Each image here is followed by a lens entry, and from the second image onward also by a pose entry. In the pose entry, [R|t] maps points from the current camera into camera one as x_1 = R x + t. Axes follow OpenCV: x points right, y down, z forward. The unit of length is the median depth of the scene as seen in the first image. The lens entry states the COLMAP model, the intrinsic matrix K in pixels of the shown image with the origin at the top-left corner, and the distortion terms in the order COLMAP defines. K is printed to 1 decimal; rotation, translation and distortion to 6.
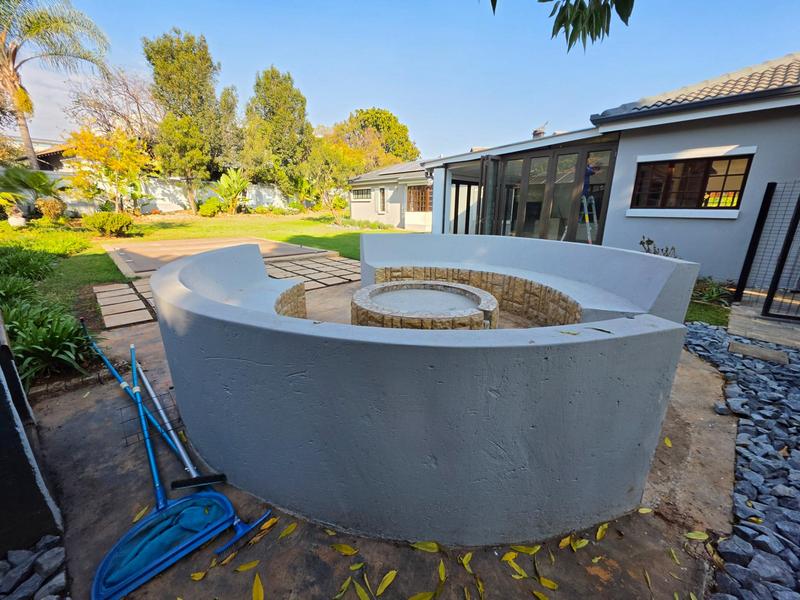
lens RADIAL K [[322.0, 0, 393.9], [0, 322.0, 299.4], [0, 0, 1]] dist [-0.000849, 0.000213]
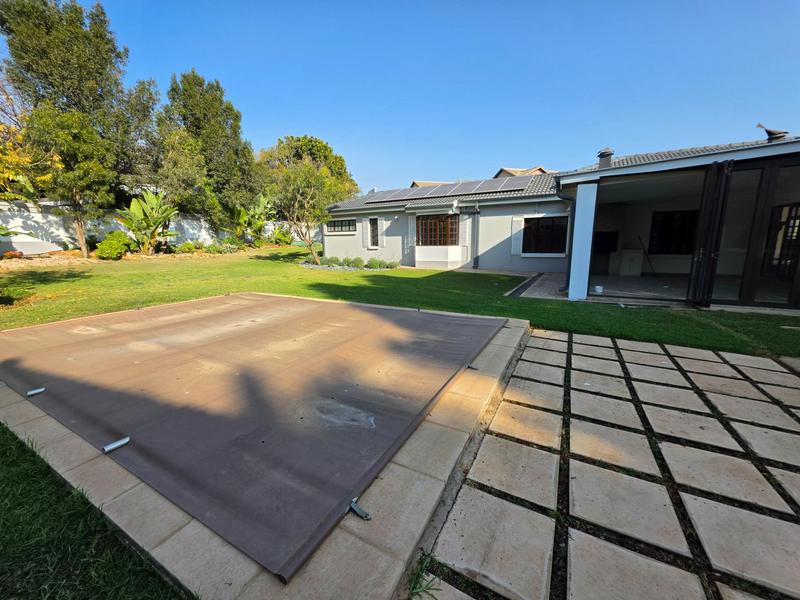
lens RADIAL K [[322.0, 0, 396.5], [0, 322.0, 299.0], [0, 0, 1]] dist [-0.000849, 0.000213]
pose [[0.955177, -0.067563, 0.288224, -0.210122], [0.096486, 0.991495, -0.087337, -0.060676], [-0.279872, 0.111232, 0.953572, 0.208124]]
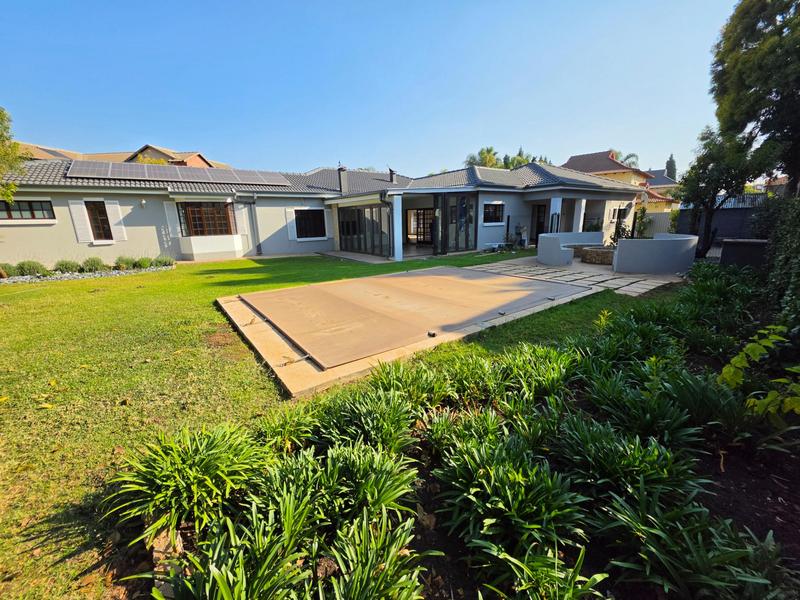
lens RADIAL K [[322.0, 0, 401.1], [0, 322.0, 303.0], [0, 0, 1]] dist [-0.000849, 0.000213]
pose [[0.121823, -0.253758, 0.959566, -0.525222], [0.296089, 0.932039, 0.208888, -0.120149], [-0.947360, 0.258670, 0.188678, 0.376143]]
